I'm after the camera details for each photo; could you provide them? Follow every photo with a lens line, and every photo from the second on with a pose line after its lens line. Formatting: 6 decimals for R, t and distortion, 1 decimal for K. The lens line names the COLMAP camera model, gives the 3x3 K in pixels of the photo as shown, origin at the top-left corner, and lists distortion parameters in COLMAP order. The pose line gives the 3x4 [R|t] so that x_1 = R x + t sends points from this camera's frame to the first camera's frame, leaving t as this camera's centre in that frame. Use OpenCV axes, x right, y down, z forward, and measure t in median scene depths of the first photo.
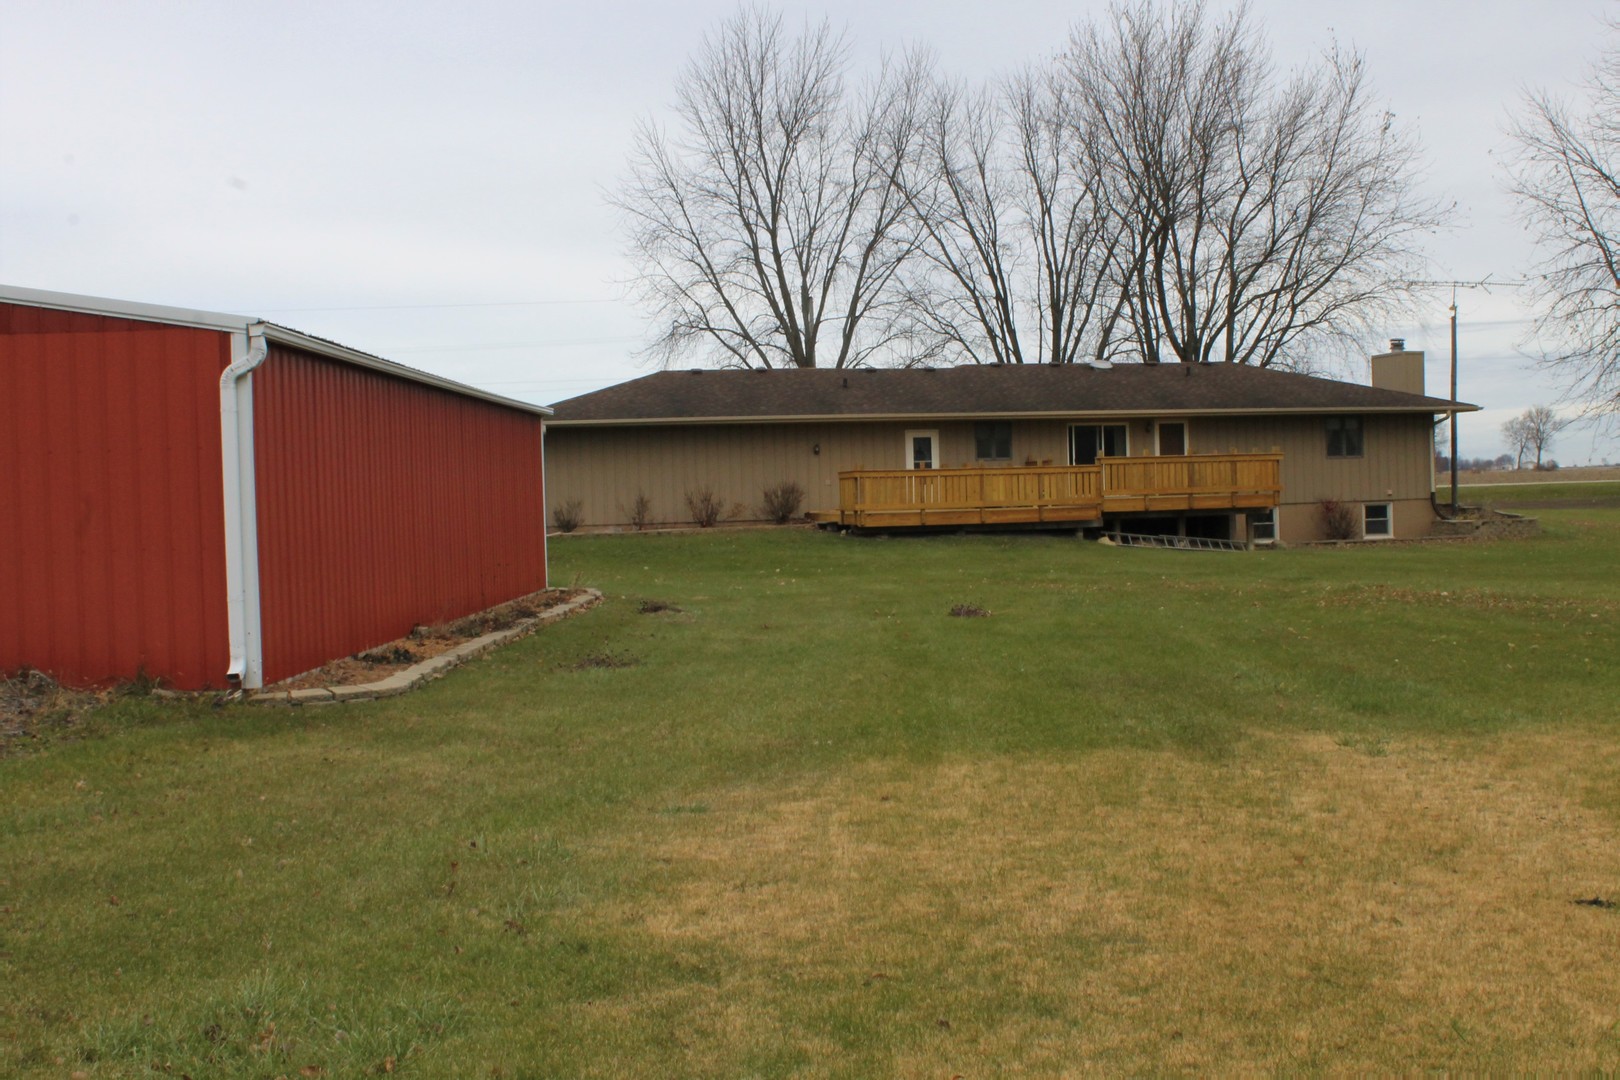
lens RADIAL K [[2181.3, 0, 803.7], [0, 2181.3, 542.3], [0, 0, 1]] dist [-0.083709, 0.000000]
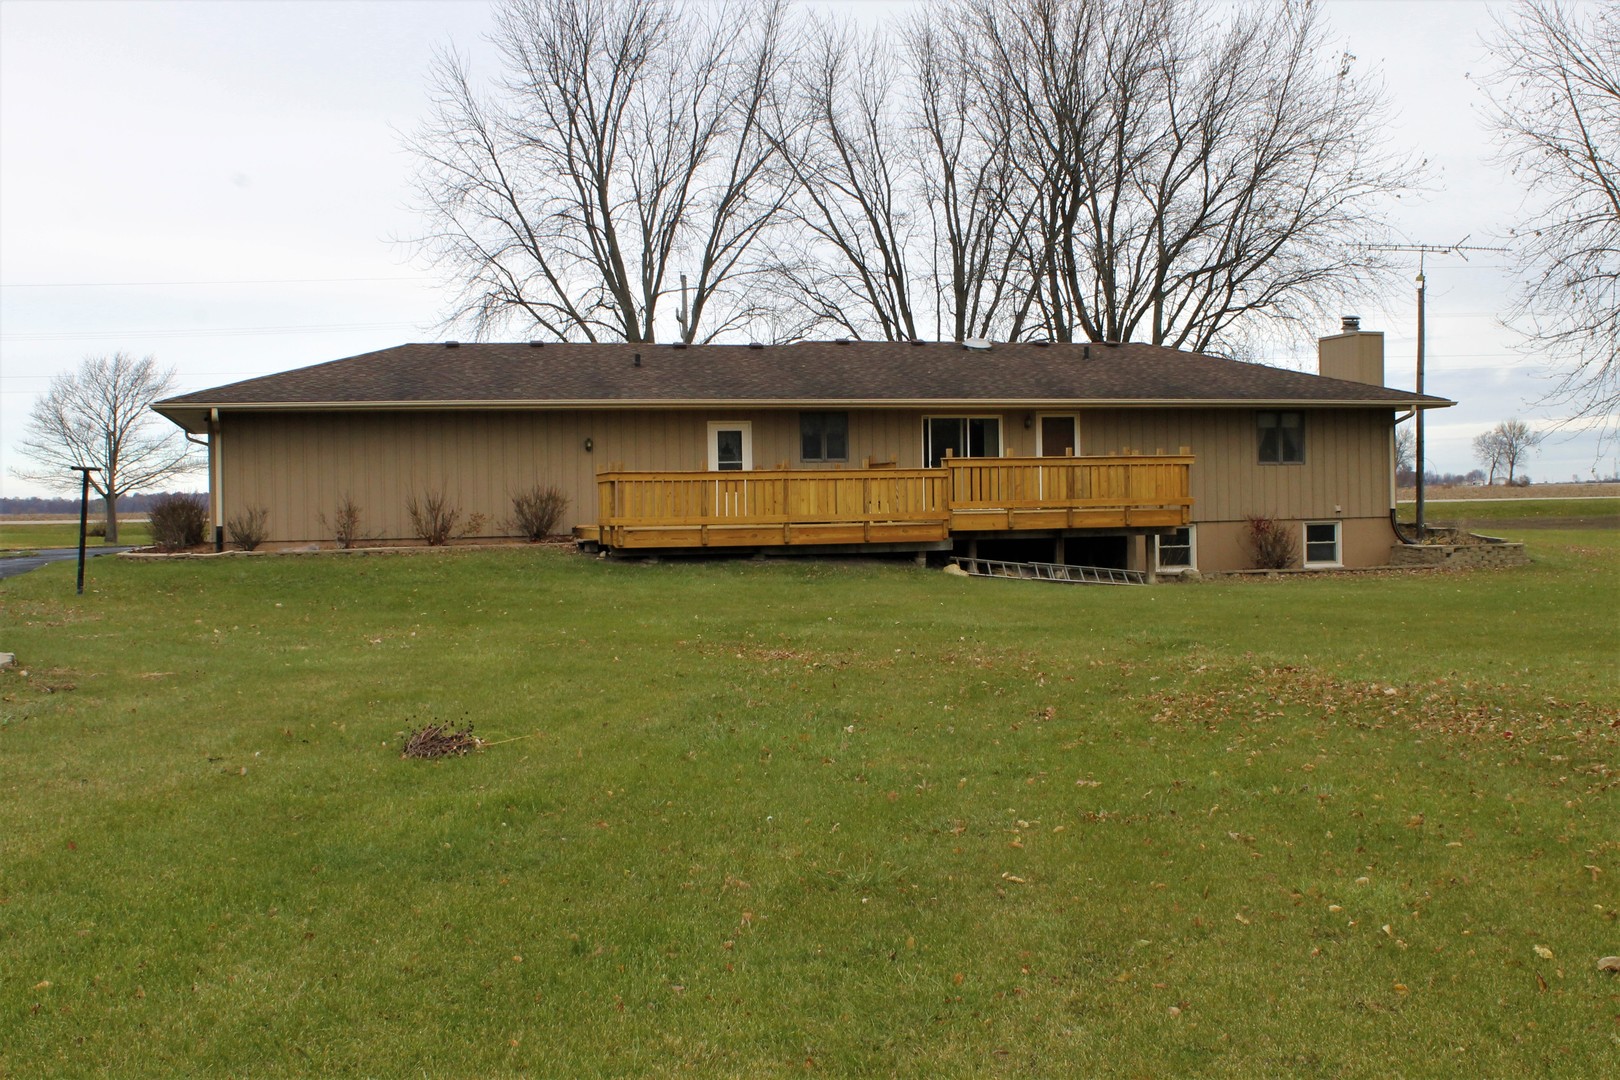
lens RADIAL K [[2181.3, 0, 817.1], [0, 2181.3, 541.6], [0, 0, 1]] dist [-0.083709, 0.000000]
pose [[0.999770, 0.010397, 0.018776, 0.064280], [-0.010311, 0.999936, -0.004674, -0.005202], [-0.018823, 0.004479, 0.999813, 0.208005]]
